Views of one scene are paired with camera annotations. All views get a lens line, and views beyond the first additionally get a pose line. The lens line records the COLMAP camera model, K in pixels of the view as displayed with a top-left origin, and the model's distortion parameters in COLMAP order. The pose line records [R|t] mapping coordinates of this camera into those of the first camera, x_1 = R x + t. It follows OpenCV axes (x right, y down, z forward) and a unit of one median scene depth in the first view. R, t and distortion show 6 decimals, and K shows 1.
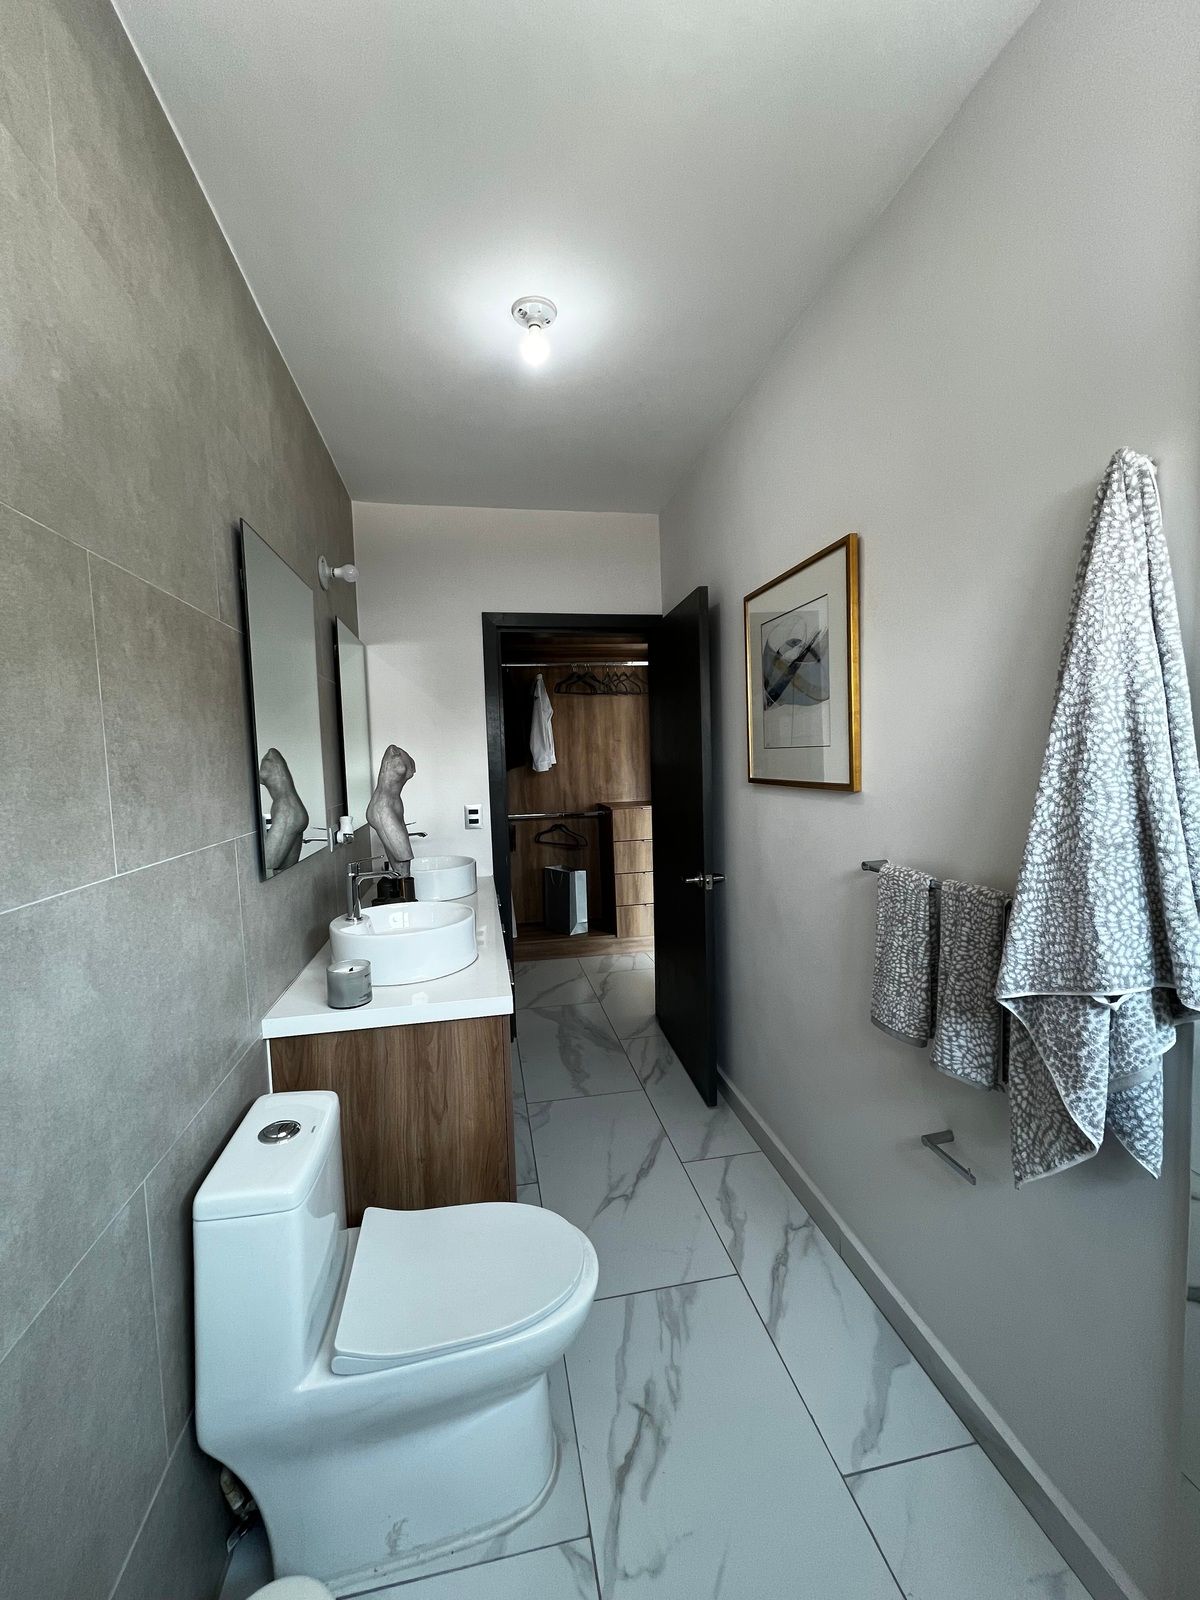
lens RADIAL K [[648.5, 0, 600.0], [0, 648.5, 800.0], [0, 0, 1]] dist [0.000406, -0.000030]
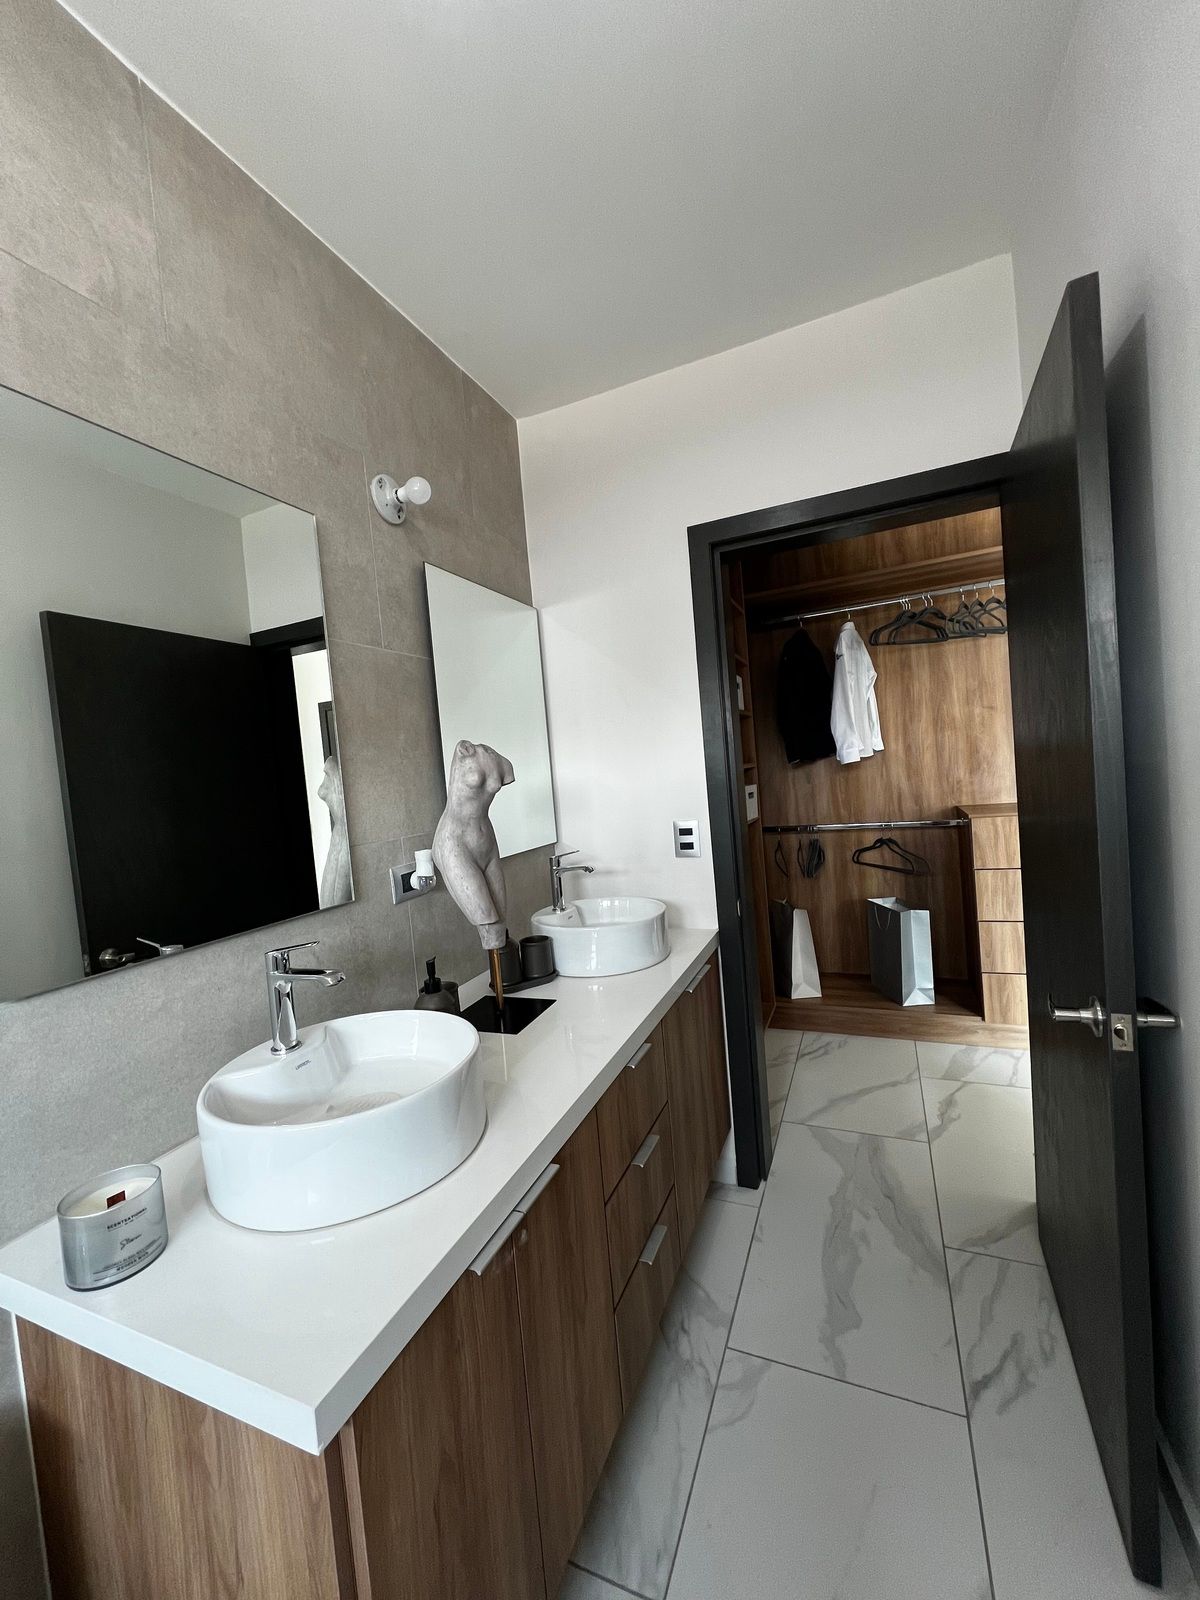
lens RADIAL K [[640.7, 0, 597.5], [0, 640.7, 801.9], [0, 0, 1]] dist [-0.001167, -0.000192]
pose [[0.822881, -0.015943, -0.567990, 0.073226], [0.024071, 0.999687, 0.006813, -0.013436], [0.567704, -0.019279, 0.823007, 0.284138]]
